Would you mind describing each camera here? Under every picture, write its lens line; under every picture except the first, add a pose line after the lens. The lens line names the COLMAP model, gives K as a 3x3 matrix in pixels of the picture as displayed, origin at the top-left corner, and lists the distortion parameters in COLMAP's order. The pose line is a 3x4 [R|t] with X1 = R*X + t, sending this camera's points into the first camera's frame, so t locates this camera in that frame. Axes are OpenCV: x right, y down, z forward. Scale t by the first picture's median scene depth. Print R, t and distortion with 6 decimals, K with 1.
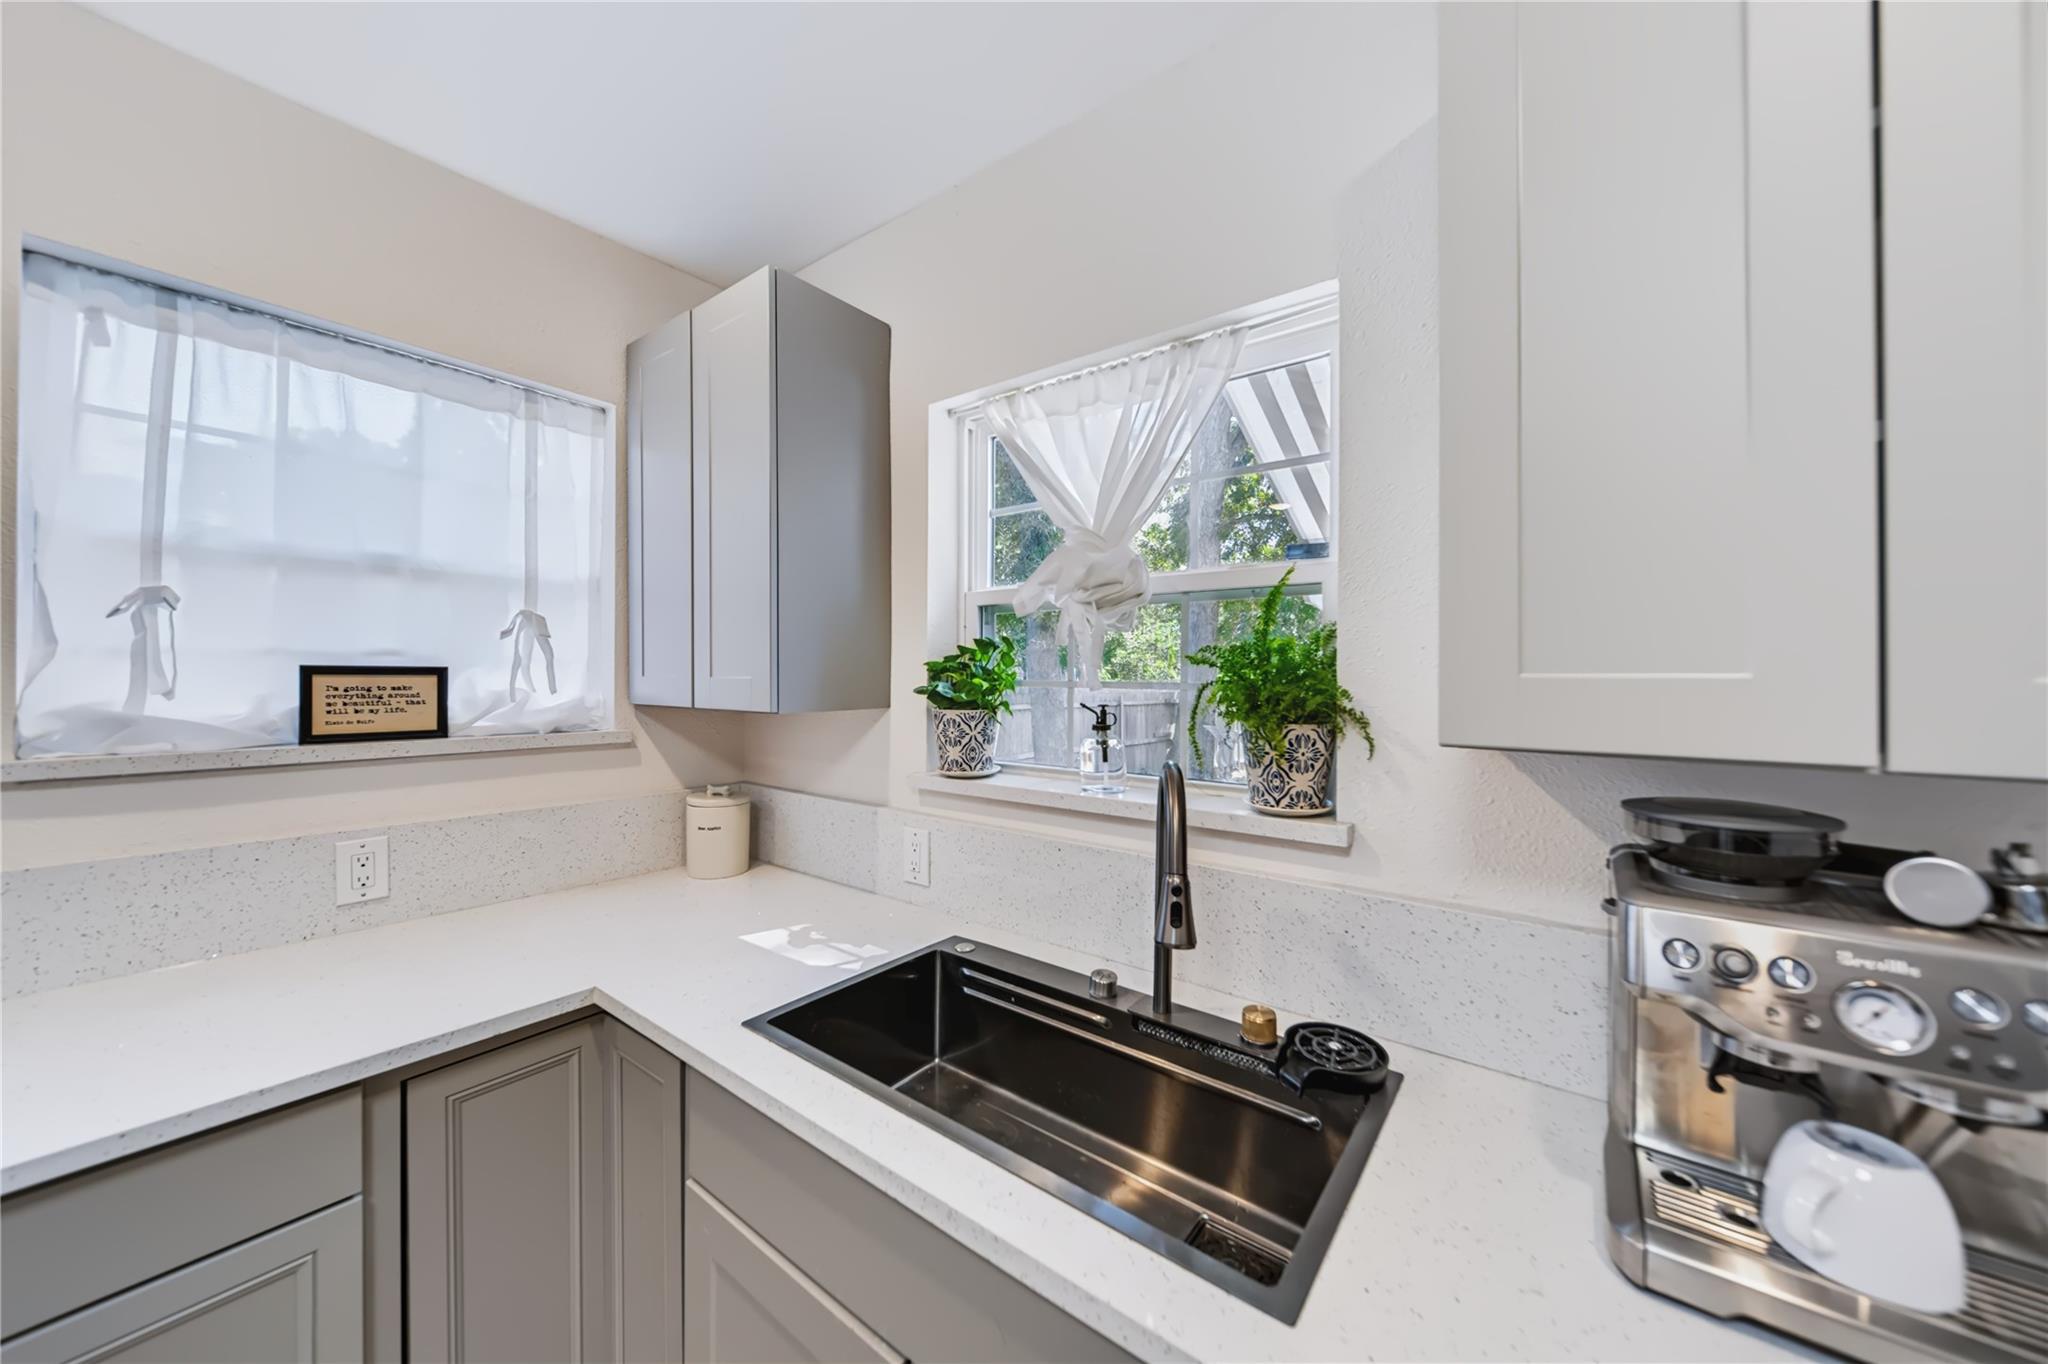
lens RADIAL K [[738.7, 0, 1021.5], [0, 738.7, 681.0], [0, 0, 1]] dist [-0.001167, -0.000072]
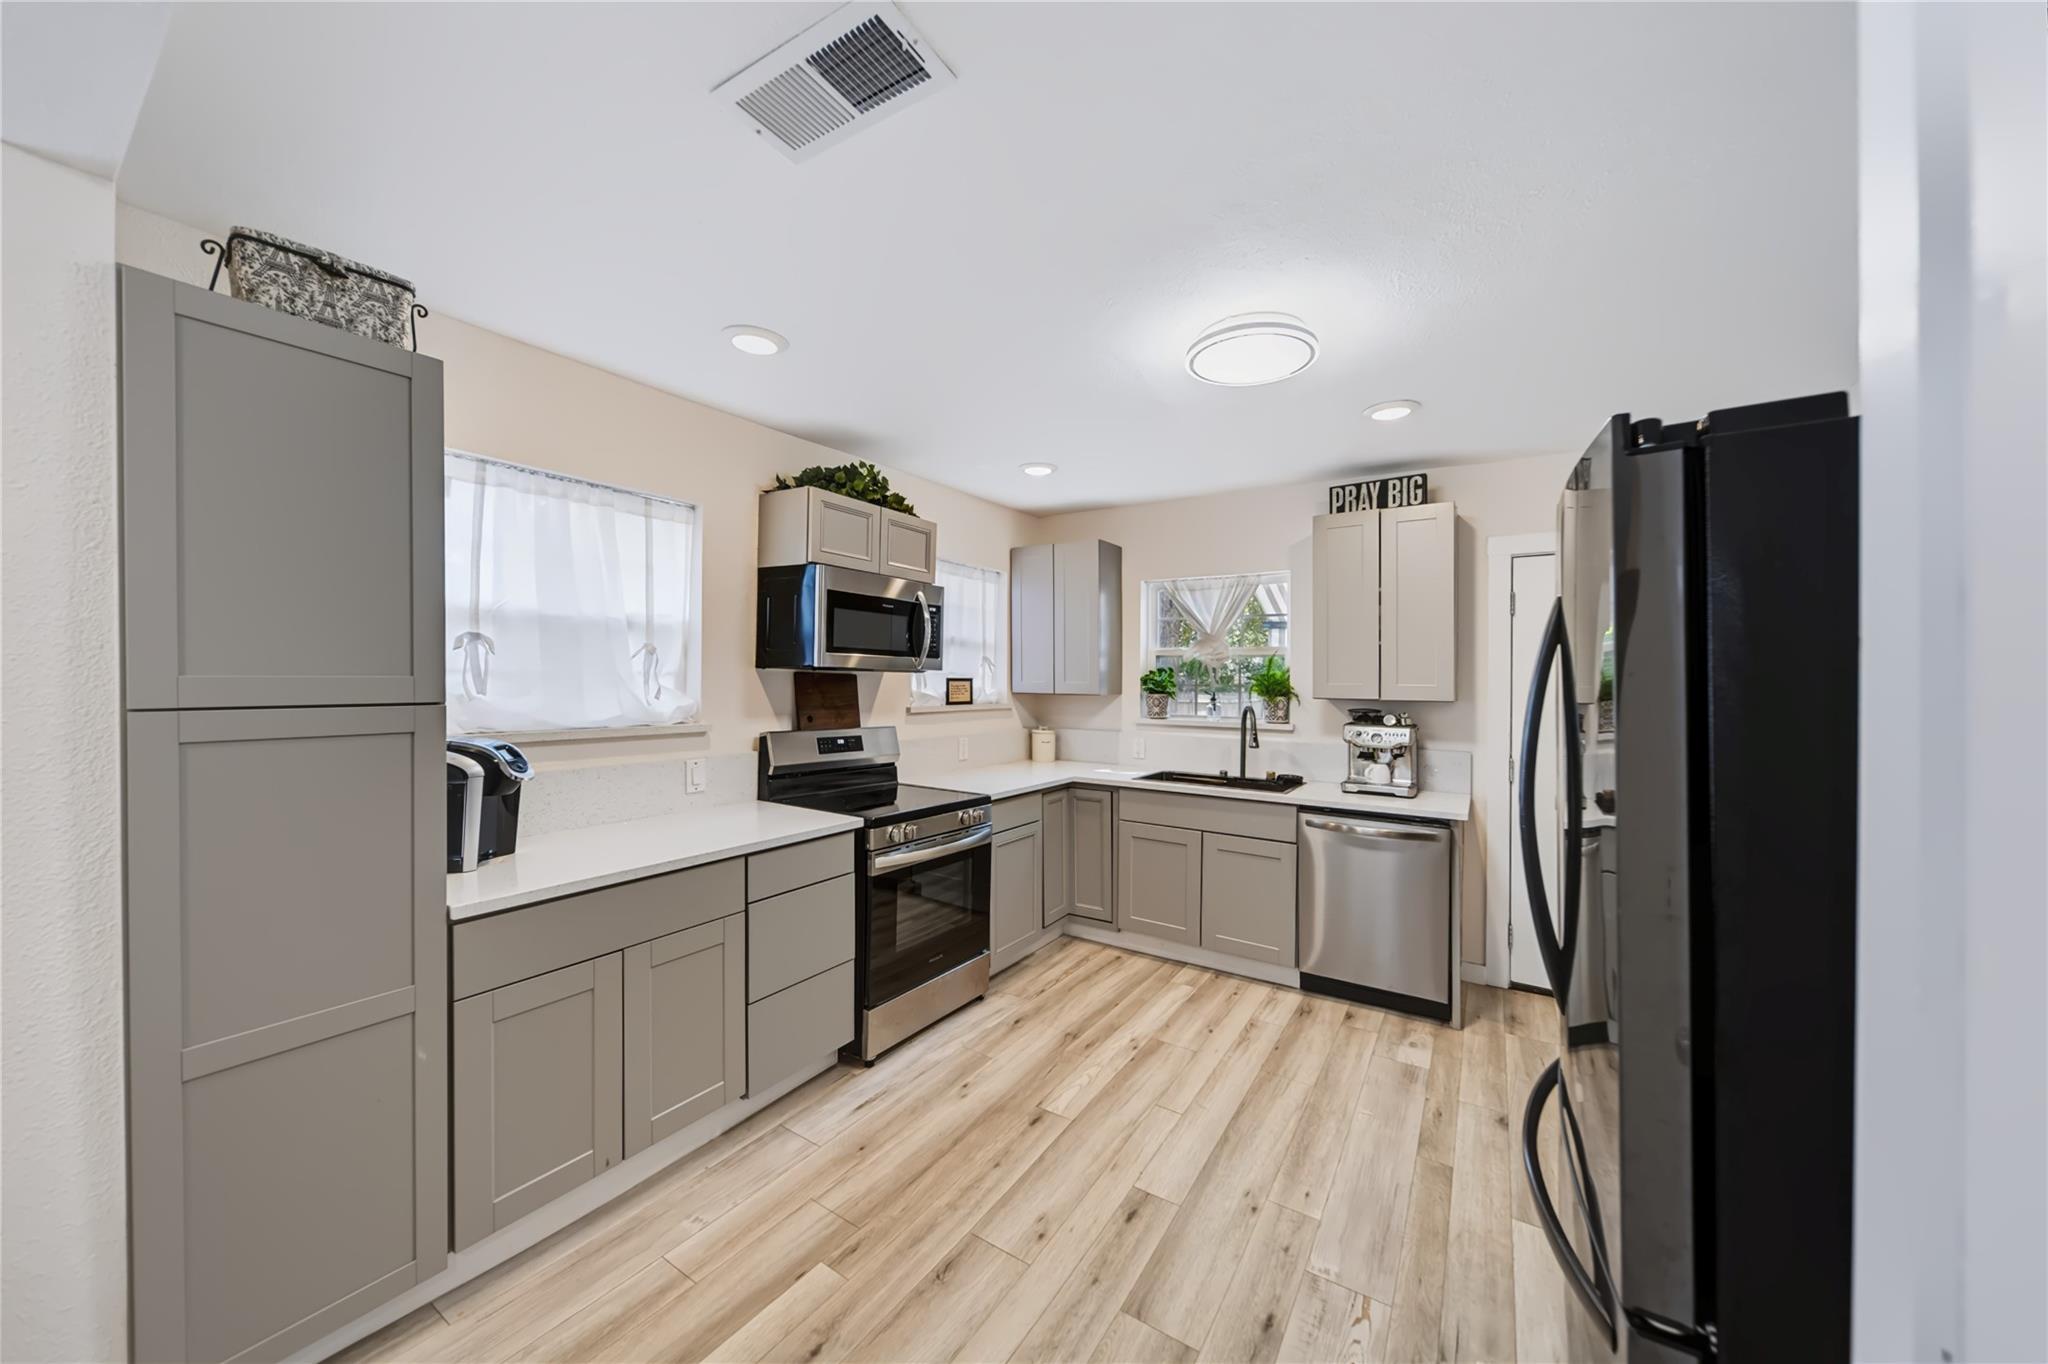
lens RADIAL K [[738.7, 0, 1022.7], [0, 738.7, 688.5], [0, 0, 1]] dist [-0.001167, -0.000072]
pose [[0.994962, 0.003381, 0.100194, -0.948248], [-0.004111, 0.999966, 0.007079, -0.000961], [-0.100166, -0.007456, 0.994943, -1.887927]]
